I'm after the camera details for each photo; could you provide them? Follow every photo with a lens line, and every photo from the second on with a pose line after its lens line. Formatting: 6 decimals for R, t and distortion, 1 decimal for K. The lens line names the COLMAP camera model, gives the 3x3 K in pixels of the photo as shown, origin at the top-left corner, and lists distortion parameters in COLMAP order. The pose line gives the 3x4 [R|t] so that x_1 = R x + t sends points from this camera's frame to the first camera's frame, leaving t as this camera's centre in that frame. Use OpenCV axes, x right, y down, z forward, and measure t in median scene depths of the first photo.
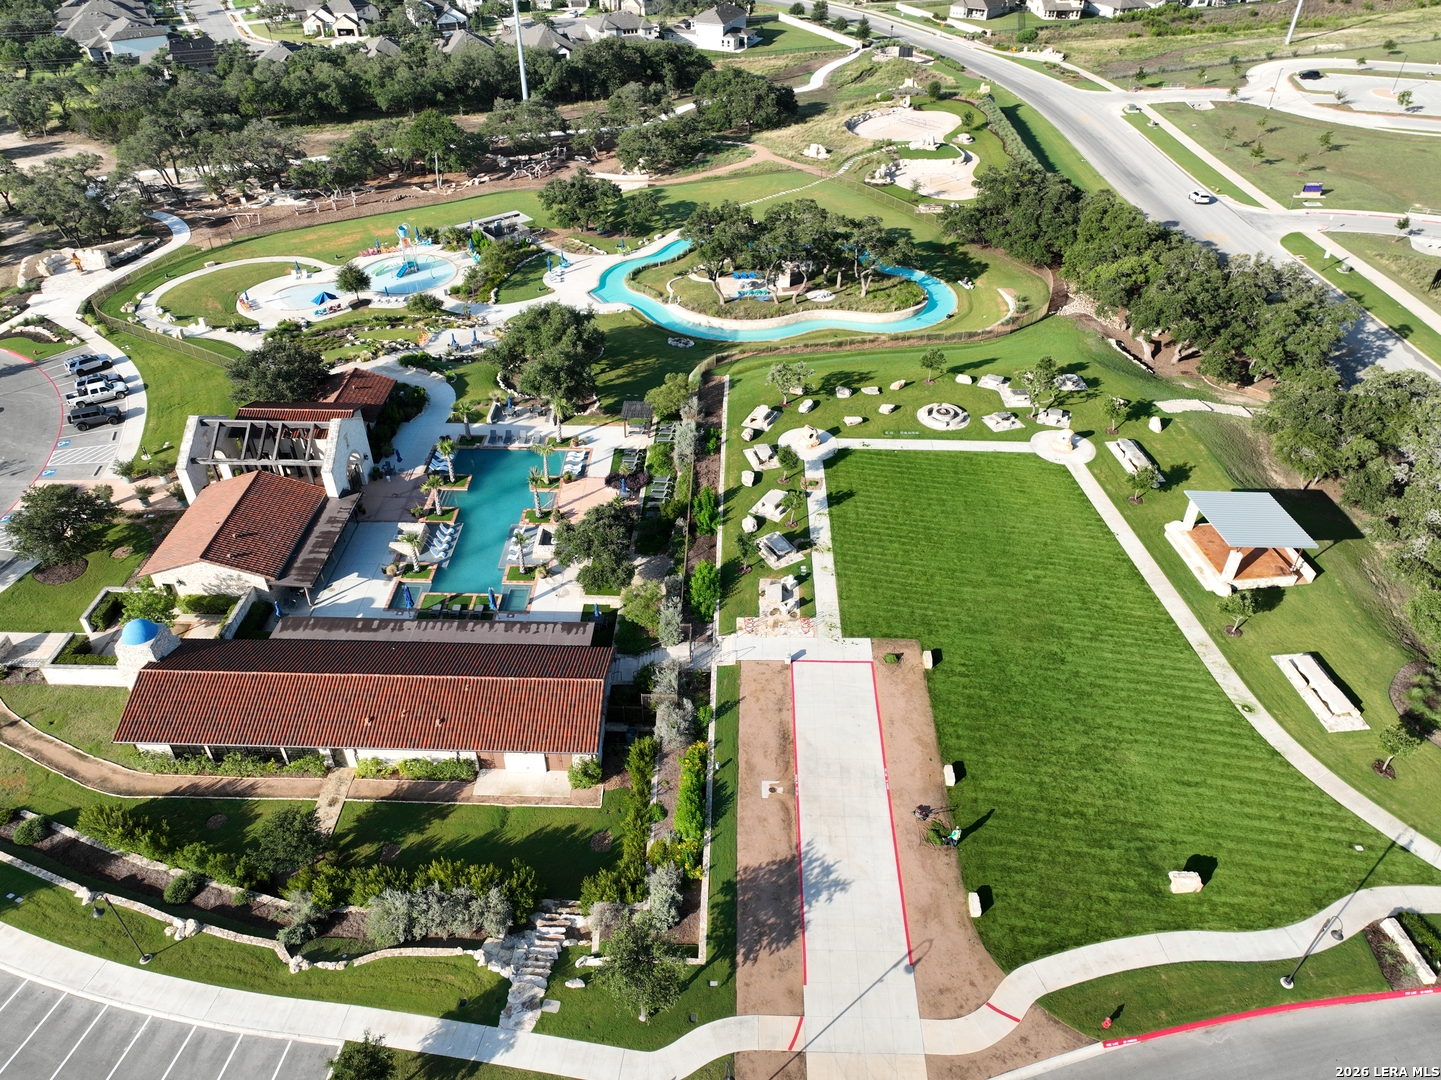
lens RADIAL K [[1010.2, 0, 720.5], [0, 1010.2, 540.0], [0, 0, 1]] dist [0.008629, 0.012136]
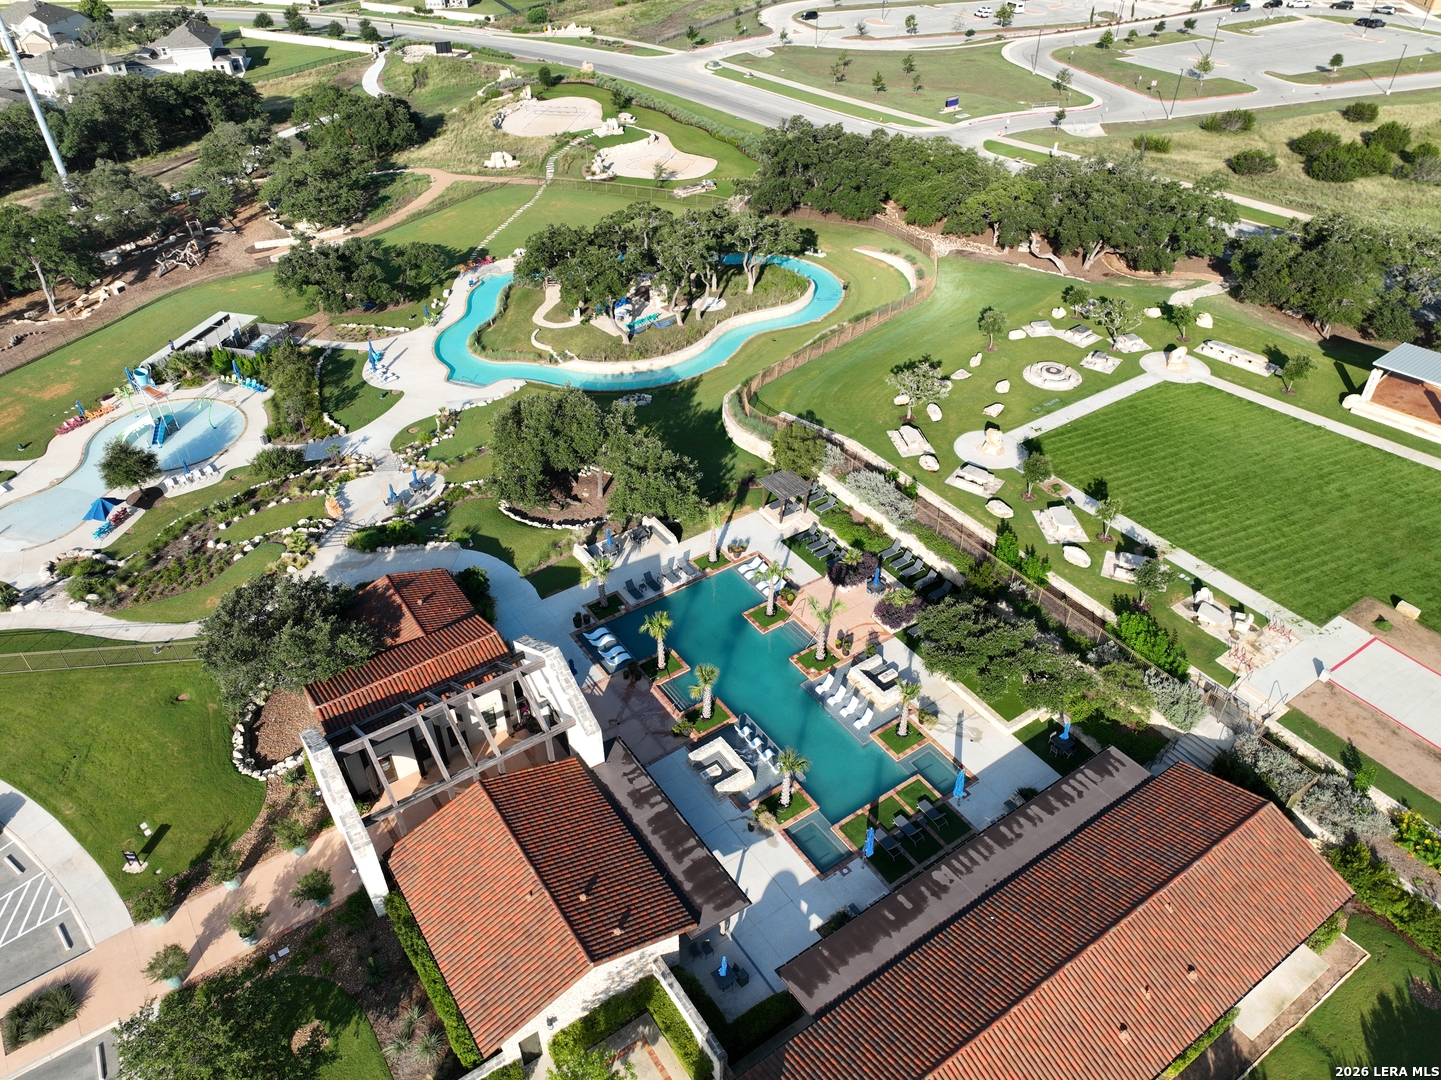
lens RADIAL K [[1010.2, 0, 720.5], [0, 1010.2, 540.0], [0, 0, 1]] dist [0.008629, 0.012136]
pose [[0.811347, -0.366203, 0.455644, -0.422563], [0.366767, 0.925849, 0.091023, -0.153044], [-0.455191, 0.093264, 0.885496, 0.296175]]
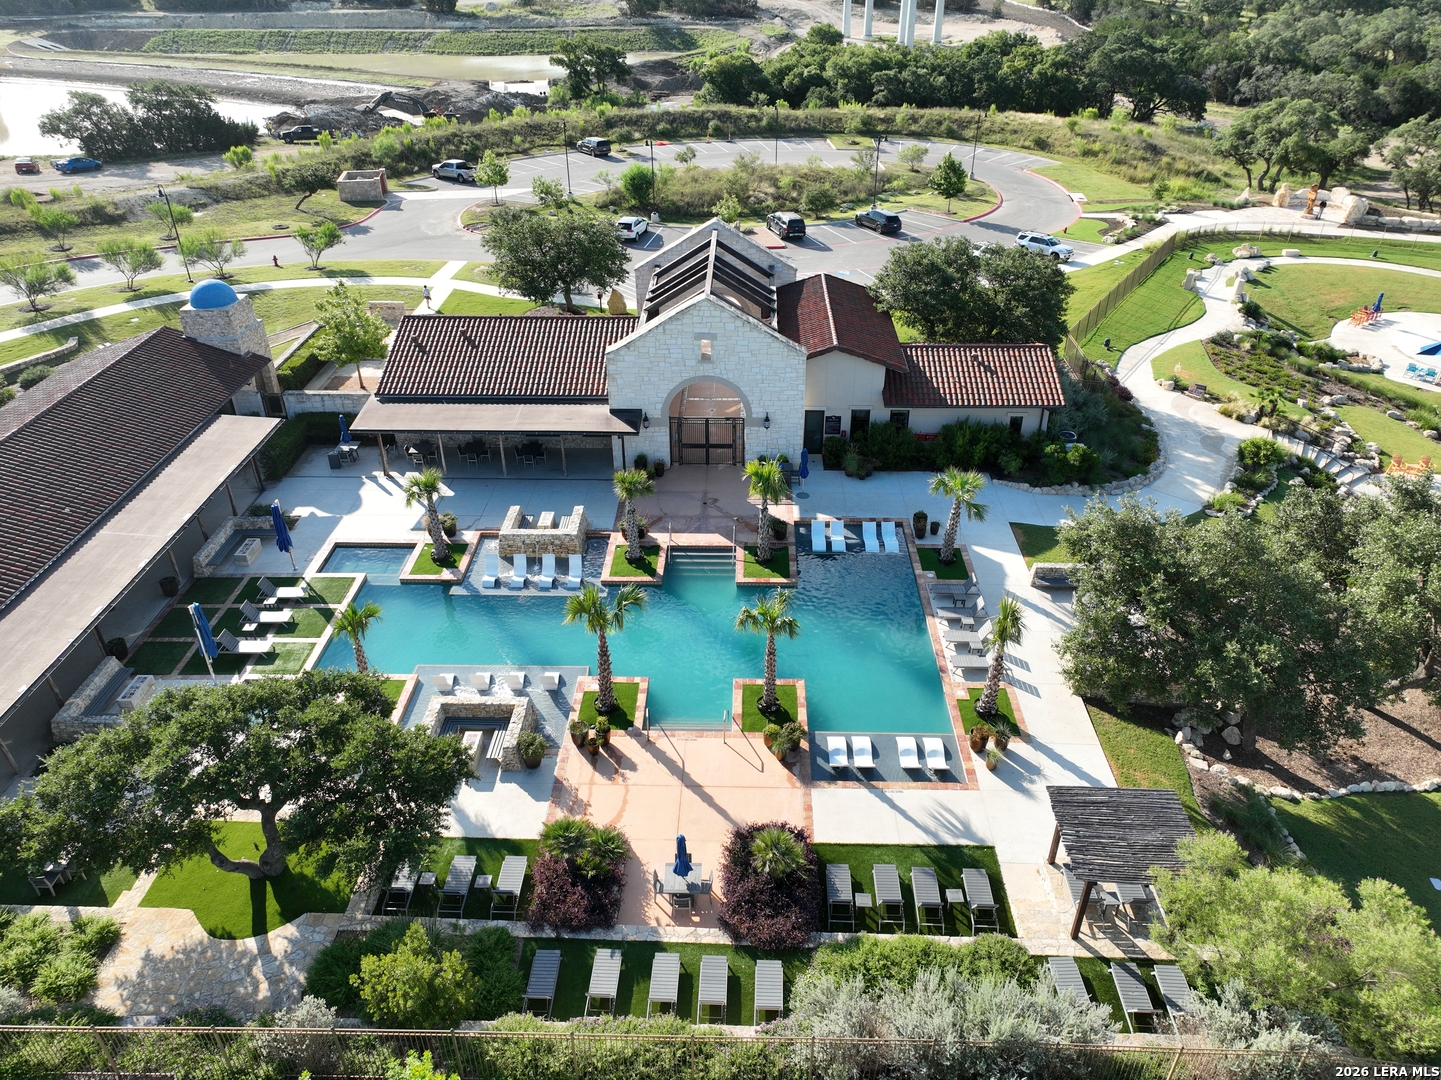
lens RADIAL K [[1010.2, 0, 720.5], [0, 1010.2, 540.0], [0, 0, 1]] dist [0.008629, 0.012136]
pose [[-0.011557, 0.520393, -0.853849, 0.081585], [-0.605660, 0.675804, 0.420078, -0.191769], [0.795640, 0.521997, 0.307371, 0.696311]]
